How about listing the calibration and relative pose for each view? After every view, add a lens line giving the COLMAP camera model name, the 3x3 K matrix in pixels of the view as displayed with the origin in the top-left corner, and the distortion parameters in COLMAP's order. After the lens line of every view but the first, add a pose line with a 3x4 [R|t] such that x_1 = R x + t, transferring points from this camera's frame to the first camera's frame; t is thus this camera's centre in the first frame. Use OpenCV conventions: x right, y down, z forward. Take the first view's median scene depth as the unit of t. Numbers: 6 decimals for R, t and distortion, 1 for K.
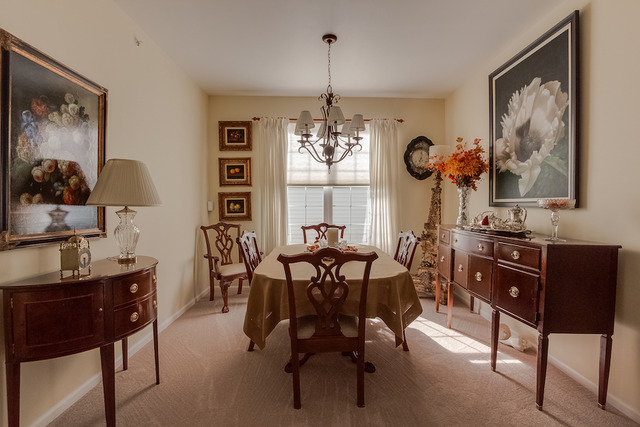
lens RADIAL K [[300.8, 0, 320.2], [0, 300.8, 212.3], [0, 0, 1]] dist [-0.019465, 0.001553]
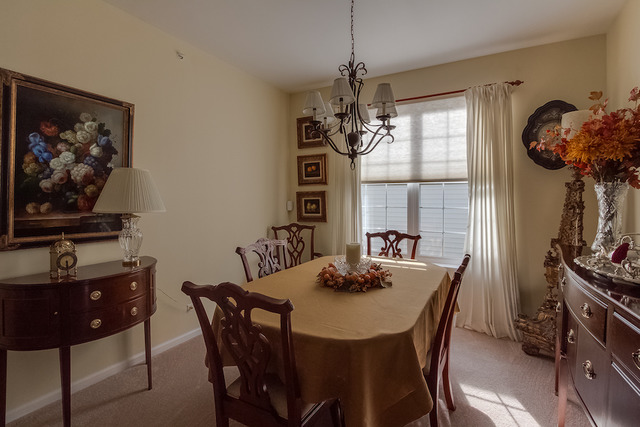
lens RADIAL K [[300.8, 0, 317.0], [0, 300.8, 202.2], [0, 0, 1]] dist [-0.019465, 0.001553]
pose [[0.863565, 0.006574, -0.504194, 0.224193], [-0.013027, 0.999872, -0.009276, -0.026564], [0.504069, 0.014578, 0.863541, 0.208439]]
